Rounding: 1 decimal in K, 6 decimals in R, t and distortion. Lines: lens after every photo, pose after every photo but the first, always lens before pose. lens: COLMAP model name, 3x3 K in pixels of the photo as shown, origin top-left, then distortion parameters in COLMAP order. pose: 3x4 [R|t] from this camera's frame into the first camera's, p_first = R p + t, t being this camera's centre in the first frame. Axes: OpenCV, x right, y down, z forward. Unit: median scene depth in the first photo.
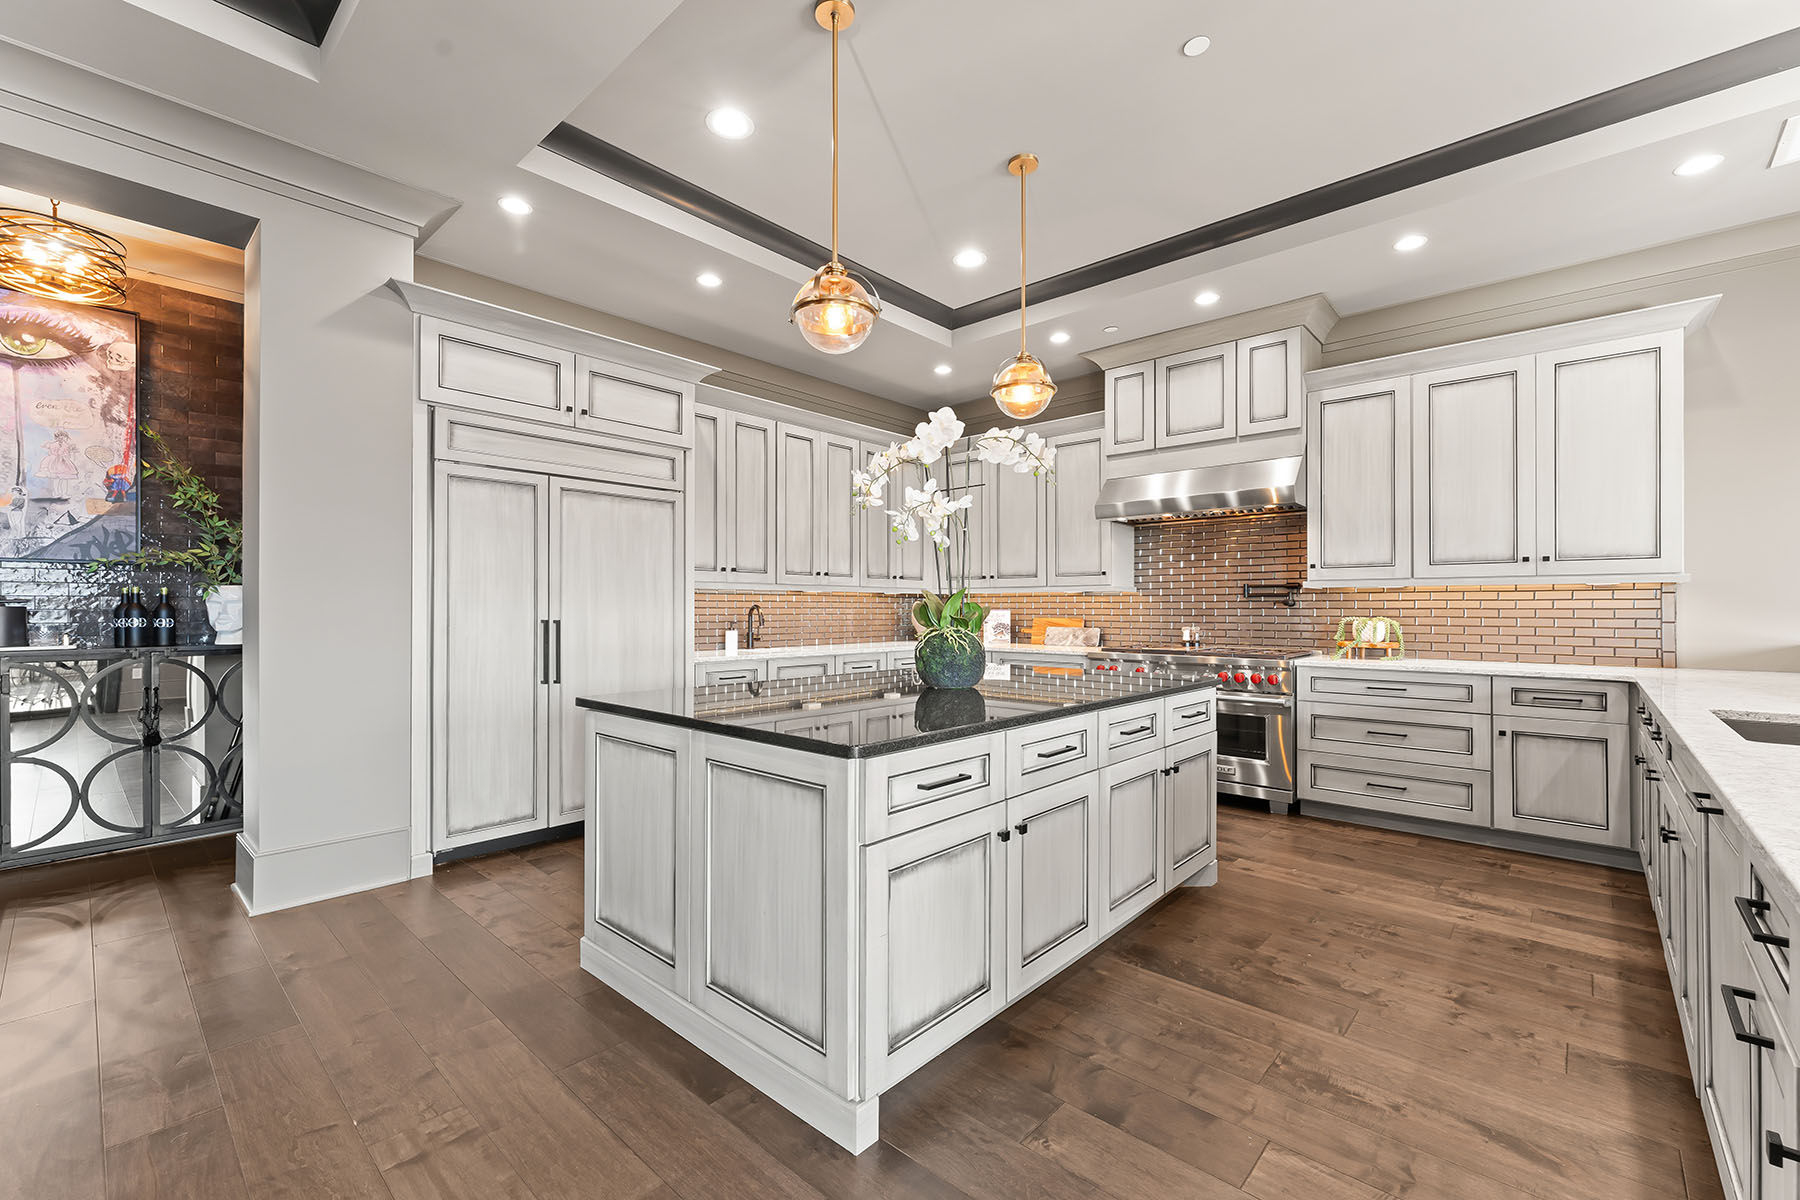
lens RADIAL K [[768.8, 0, 903.3], [0, 768.8, 606.9], [0, 0, 1]] dist [-0.004043, -0.000432]
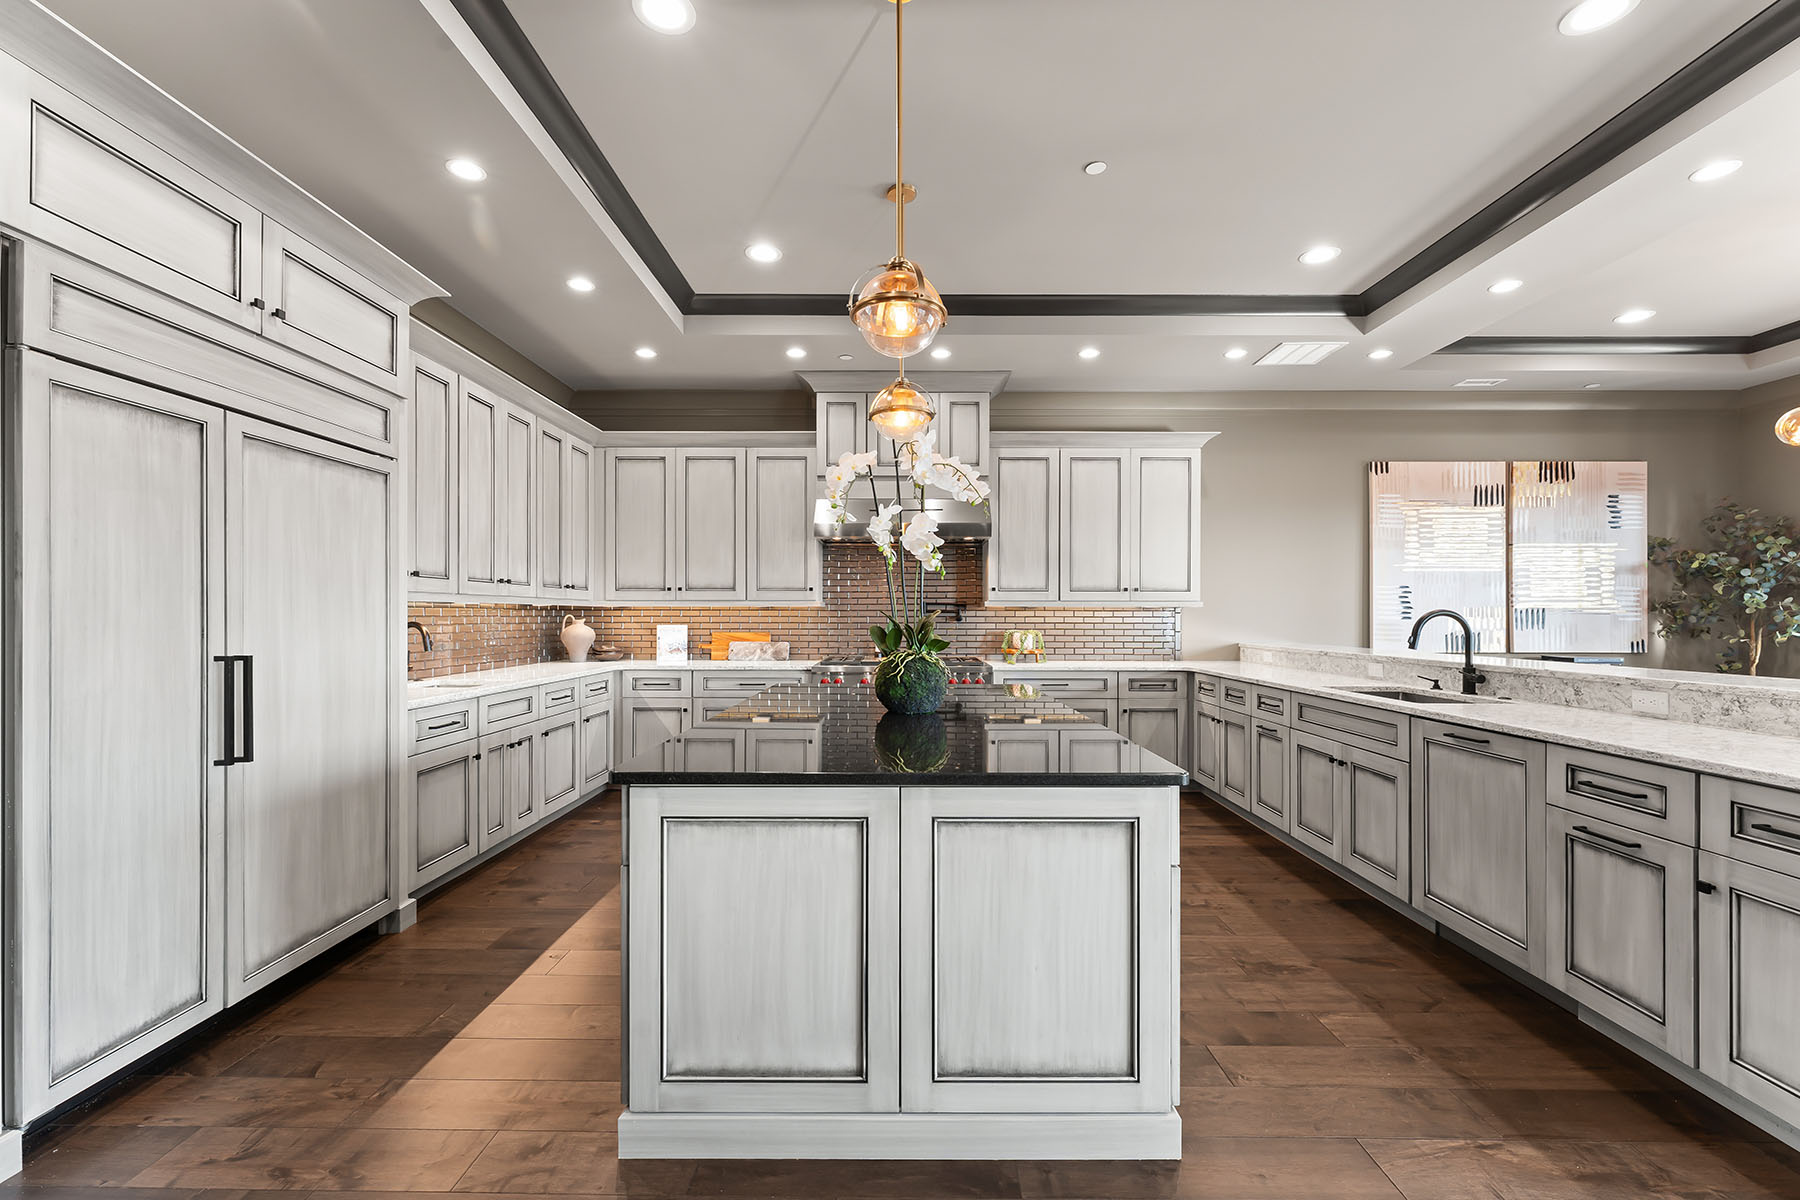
lens RADIAL K [[768.8, 0, 901.7], [0, 768.8, 616.6], [0, 0, 1]] dist [-0.004043, -0.000432]
pose [[0.735383, -0.001365, 0.677651, -0.469865], [-0.002824, 0.999983, 0.005079, -0.016949], [-0.677646, -0.005648, 0.735367, 0.215656]]
